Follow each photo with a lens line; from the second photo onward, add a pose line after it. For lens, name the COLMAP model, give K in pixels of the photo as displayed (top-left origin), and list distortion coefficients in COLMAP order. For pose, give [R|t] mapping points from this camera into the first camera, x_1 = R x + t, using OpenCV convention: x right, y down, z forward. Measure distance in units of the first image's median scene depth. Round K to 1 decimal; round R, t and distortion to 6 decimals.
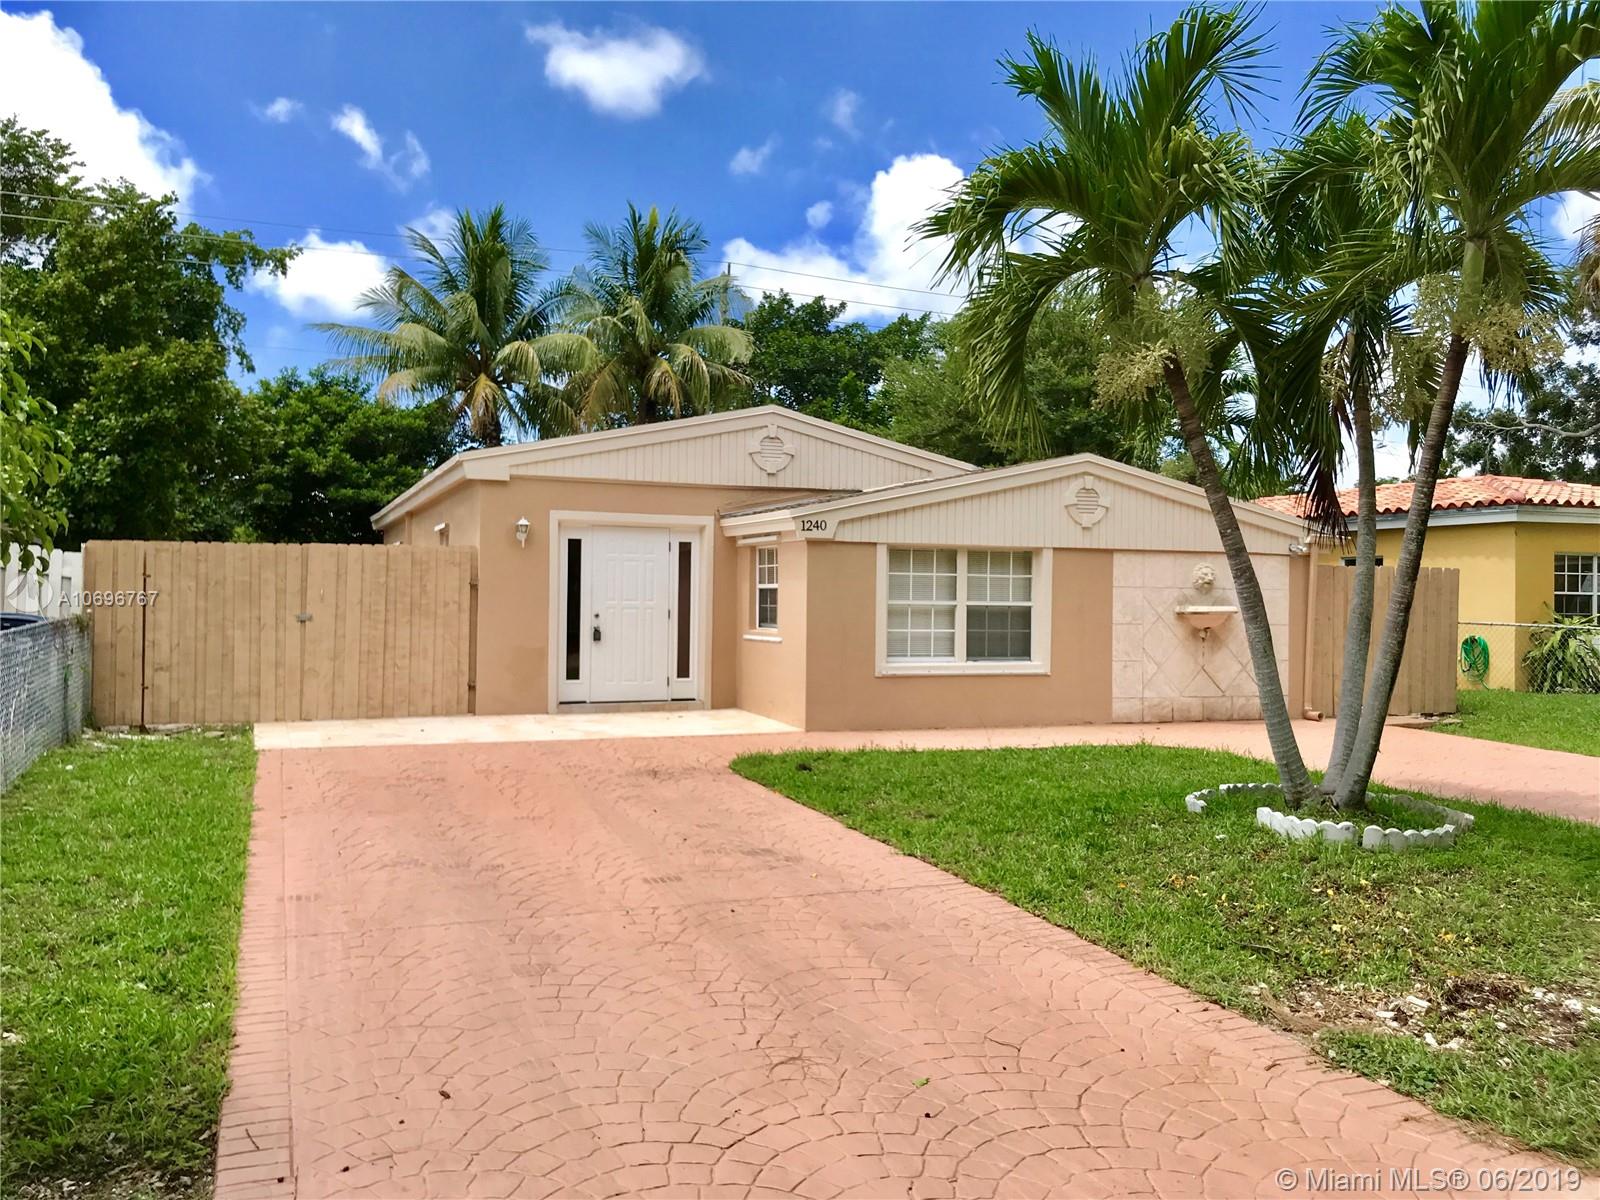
lens RADIAL K [[1327.9, 0, 804.2], [0, 1327.9, 601.0], [0, 0, 1]] dist [0.057940, -0.031845]
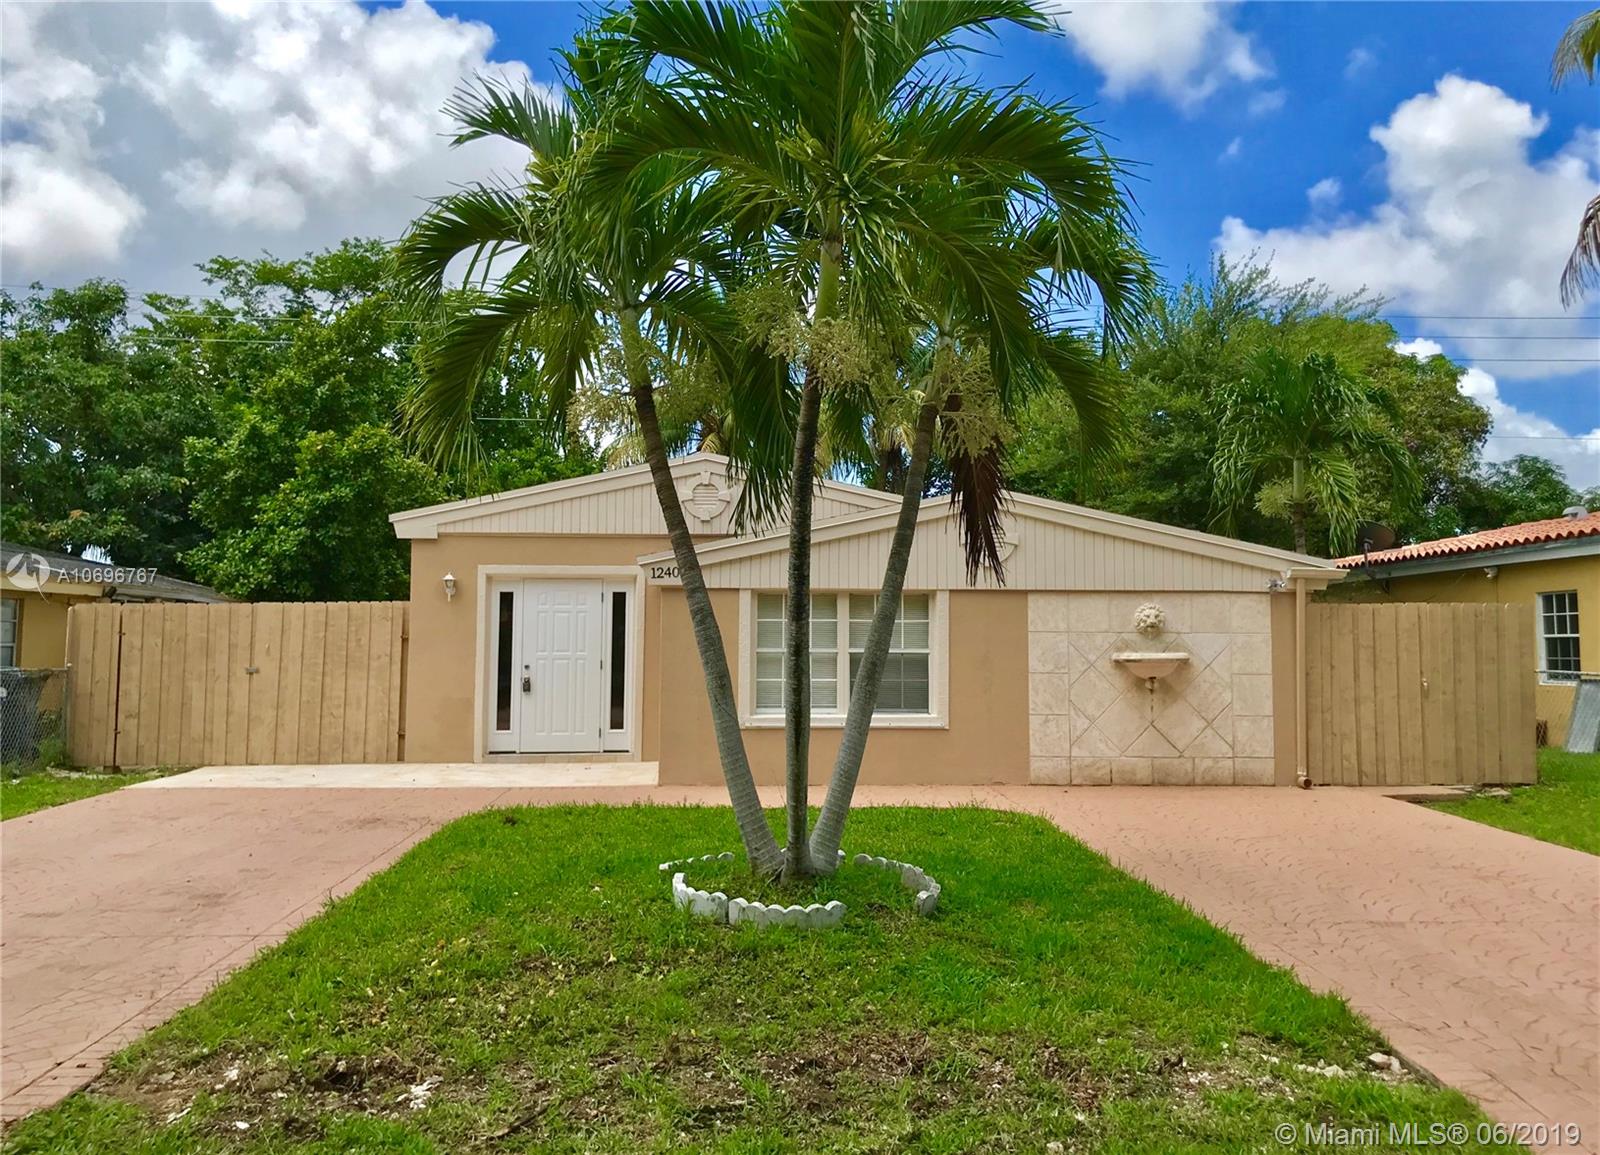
lens RADIAL K [[1381.0, 0, 817.1], [0, 1381.0, 559.9], [0, 0, 1]] dist [0.040386, -0.028273]
pose [[0.944682, -0.029906, -0.326623, 0.413553], [0.007331, 0.997511, -0.070131, 0.005428], [0.327907, 0.063857, 0.942549, 0.070851]]
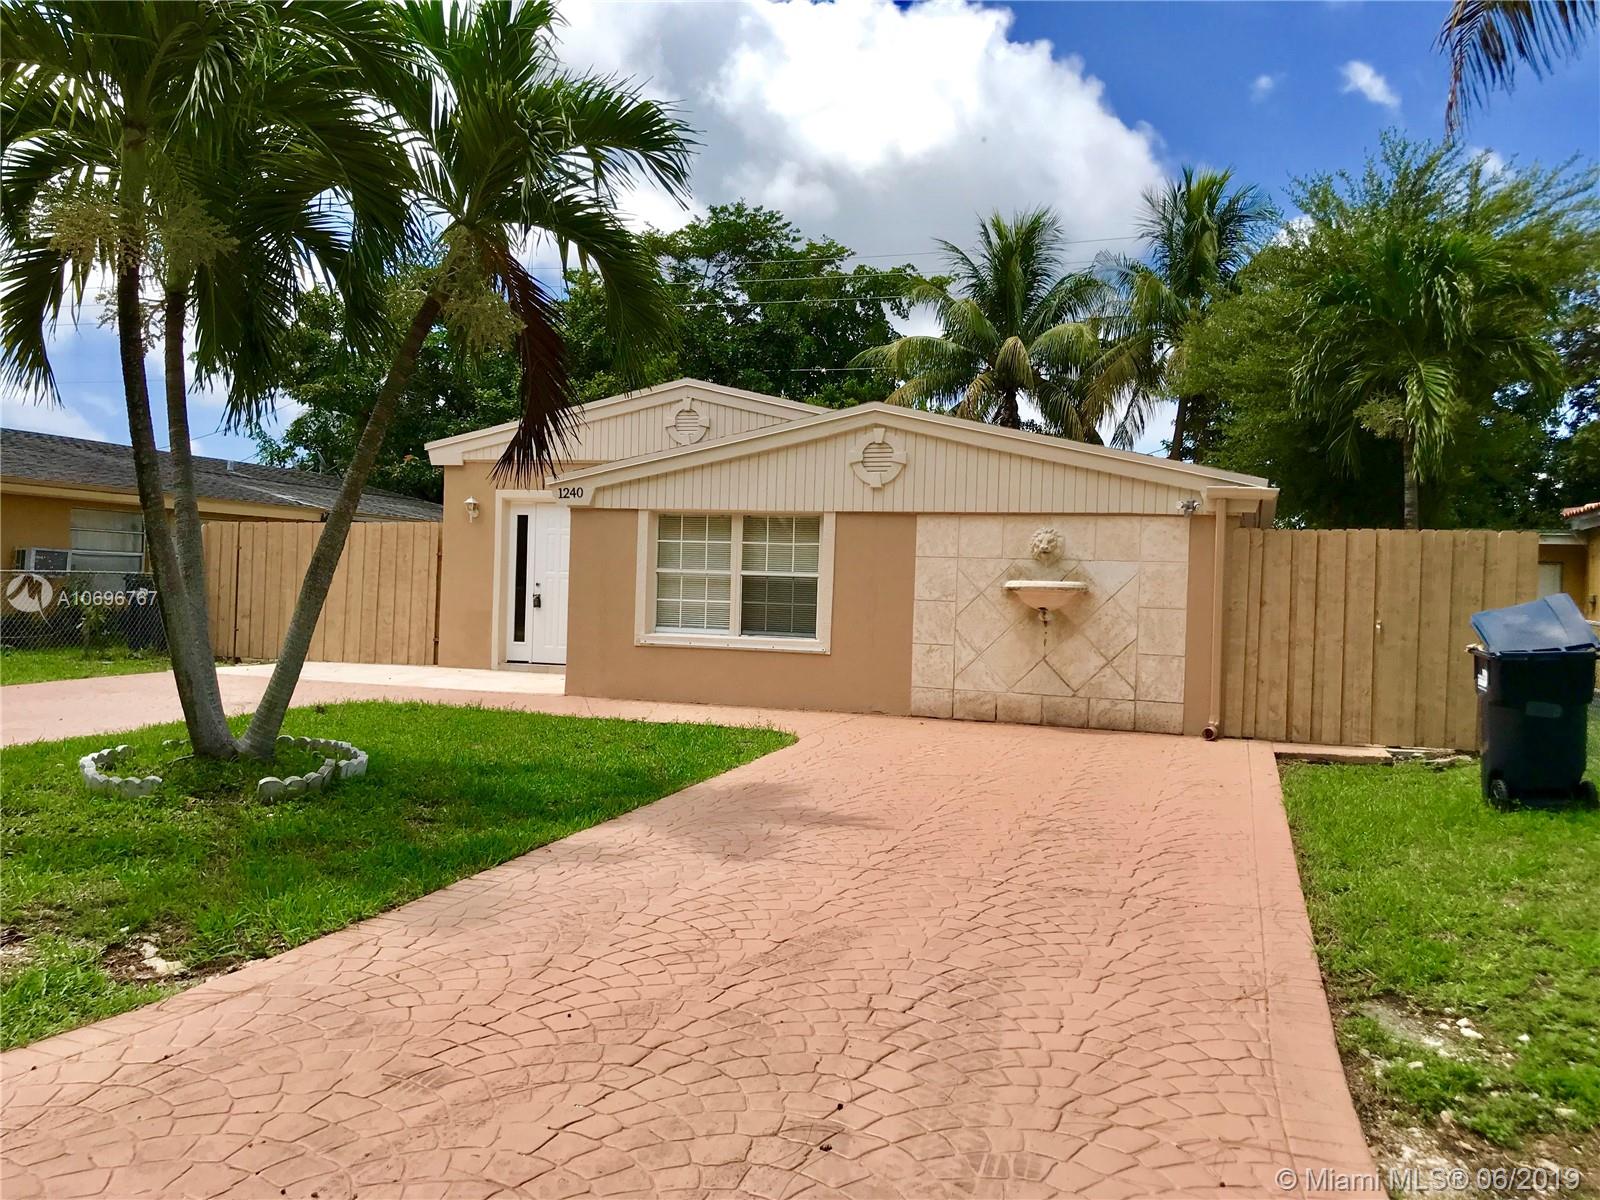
lens RADIAL K [[1327.9, 0, 798.6], [0, 1327.9, 608.2], [0, 0, 1]] dist [0.057940, -0.031845]
pose [[0.756494, 0.021775, -0.653638, 0.749931], [-0.024145, 0.999694, 0.005359, 0.020193], [0.653554, 0.011729, 0.756789, 0.315330]]
